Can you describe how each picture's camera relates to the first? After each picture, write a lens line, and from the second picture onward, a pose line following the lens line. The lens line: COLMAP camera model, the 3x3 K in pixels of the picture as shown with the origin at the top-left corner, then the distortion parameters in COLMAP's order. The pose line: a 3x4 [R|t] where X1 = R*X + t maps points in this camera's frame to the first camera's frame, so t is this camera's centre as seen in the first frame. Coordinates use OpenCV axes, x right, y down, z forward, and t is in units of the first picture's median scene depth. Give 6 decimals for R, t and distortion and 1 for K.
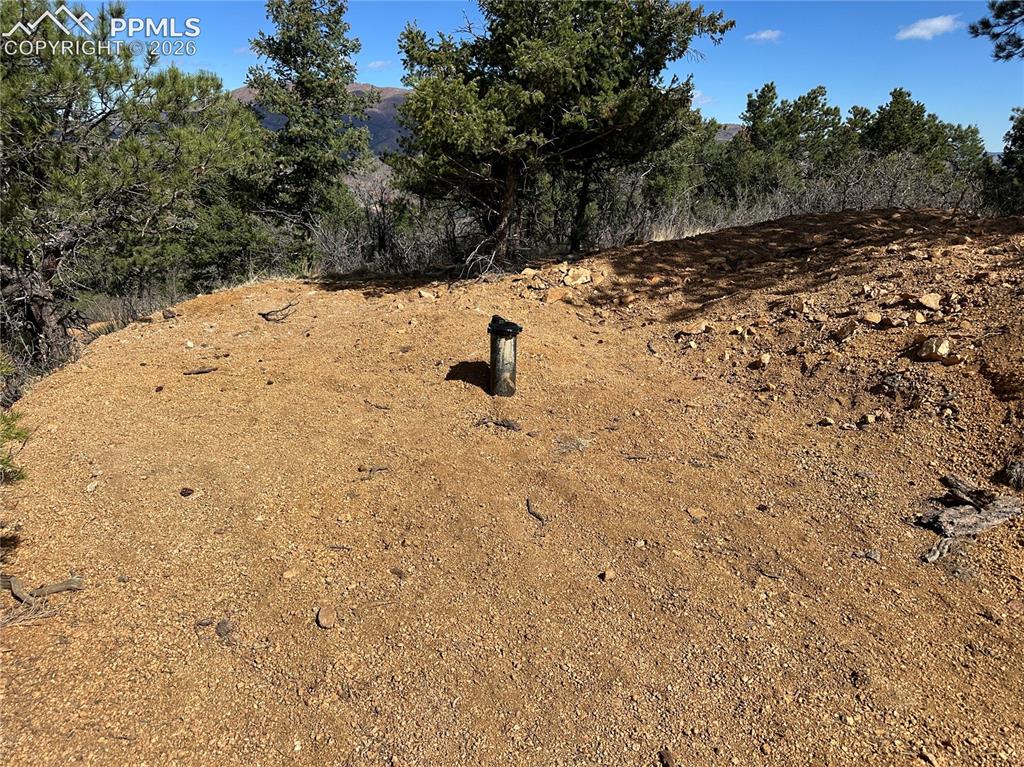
lens RADIAL K [[714.5, 0, 512.0], [0, 714.5, 383.5], [0, 0, 1]] dist [0.088901, -0.105561]
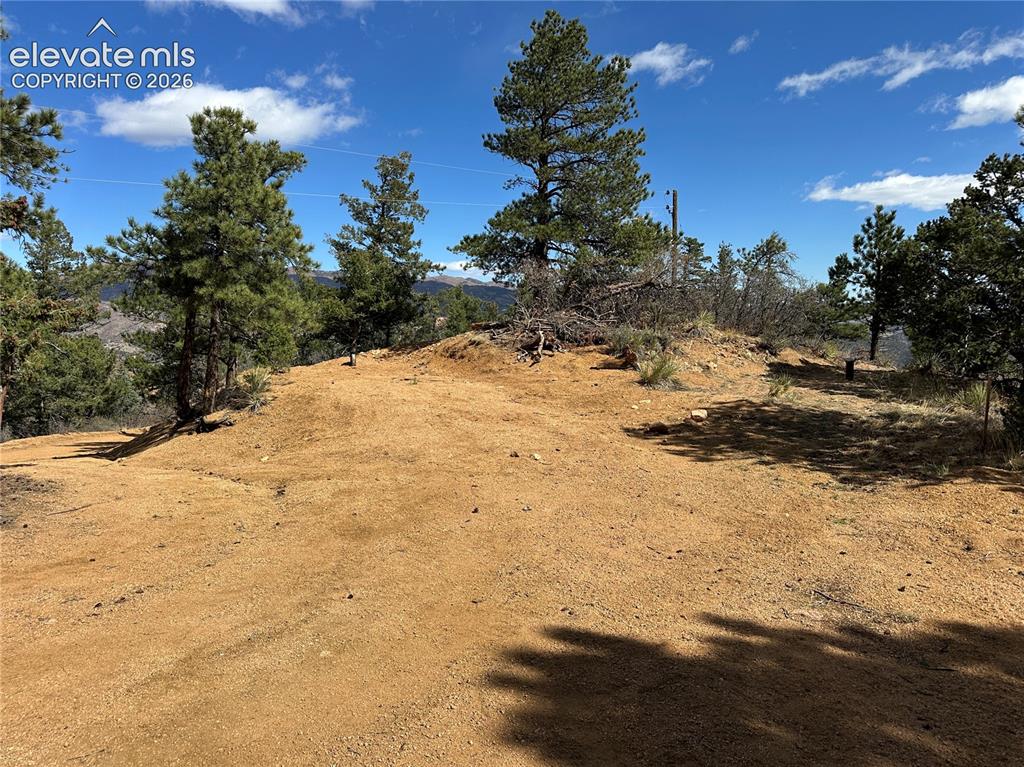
lens RADIAL K [[714.5, 0, 512.0], [0, 714.5, 383.5], [0, 0, 1]] dist [0.088901, -0.105561]
pose [[0.981000, -0.054652, 0.186148, 0.073670], [0.093271, 0.974198, -0.205521, 0.681791], [-0.170113, 0.218978, 0.960786, -2.130672]]
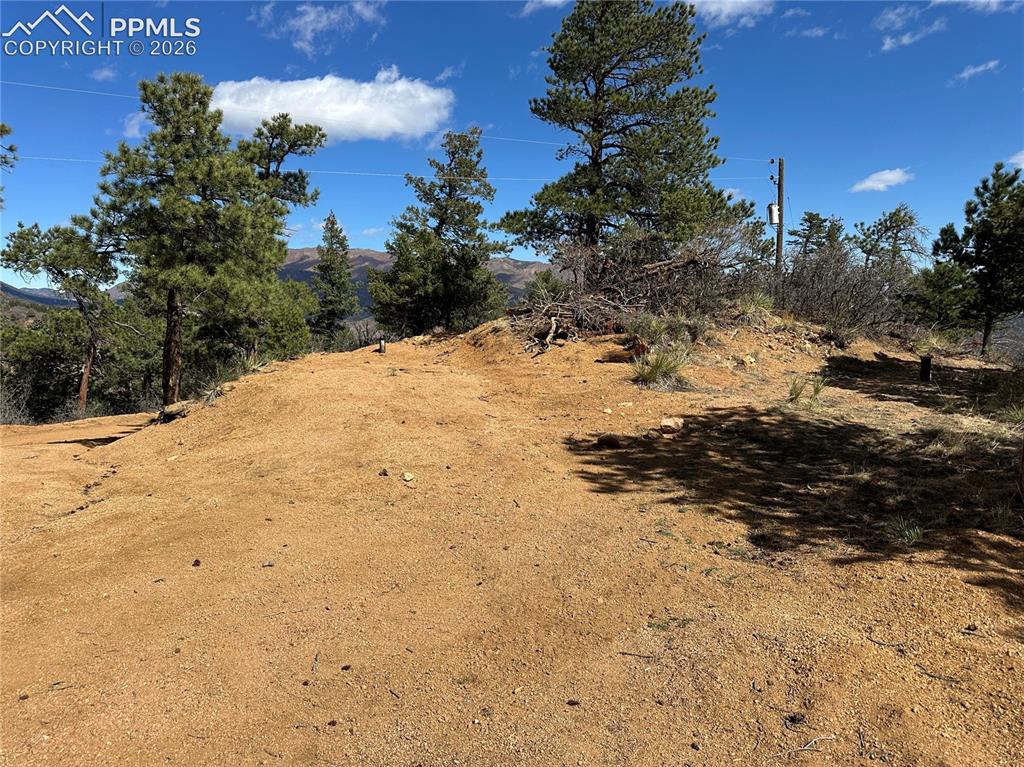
lens RADIAL K [[714.5, 0, 512.0], [0, 714.5, 383.5], [0, 0, 1]] dist [0.088901, -0.105561]
pose [[0.999306, -0.036901, 0.005170, 0.437560], [0.037196, 0.979710, -0.196937, 0.634610], [0.002202, 0.196992, 0.980403, -1.934457]]
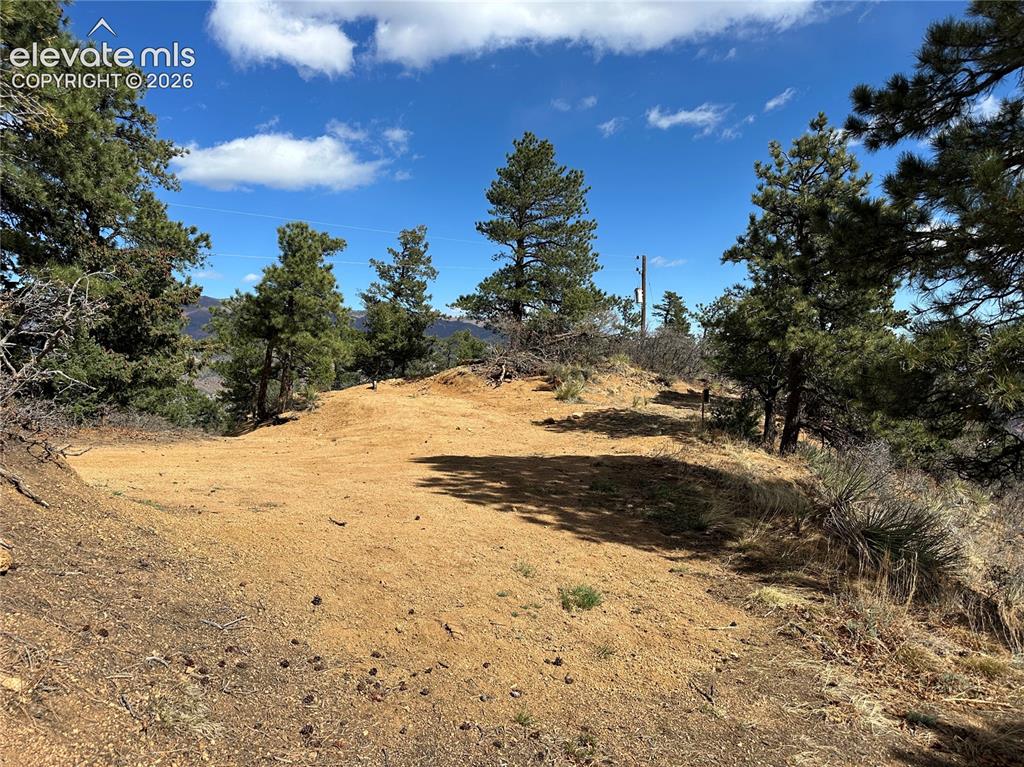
lens RADIAL K [[708.7, 0, 517.6], [0, 708.7, 382.1], [0, 0, 1]] dist [0.077402, 0.000004]
pose [[0.985832, -0.025080, 0.165849, 0.112426], [0.068882, 0.962072, -0.263956, 0.983162], [-0.152938, 0.271640, 0.950169, -3.038138]]
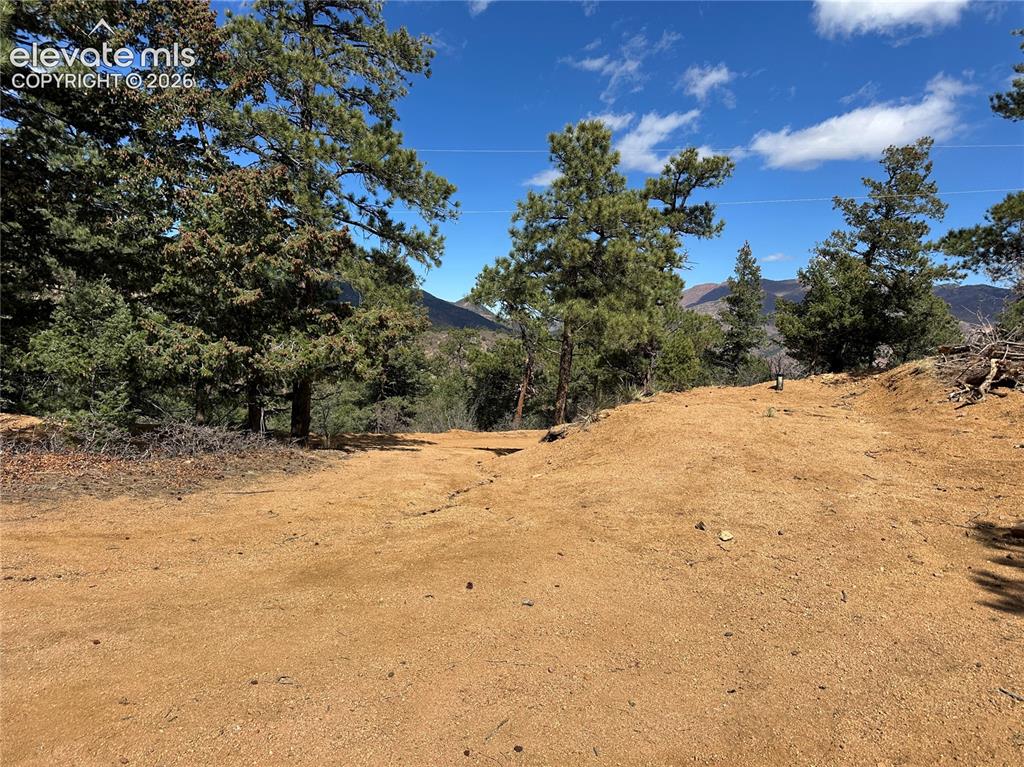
lens RADIAL K [[710.7, 0, 506.6], [0, 710.7, 382.5], [0, 0, 1]] dist [0.066663, -0.103385]
pose [[0.836880, 0.021405, -0.546967, 0.529297], [-0.158034, 0.966134, -0.203989, 0.603651], [0.524077, 0.257153, 0.811921, -1.835593]]
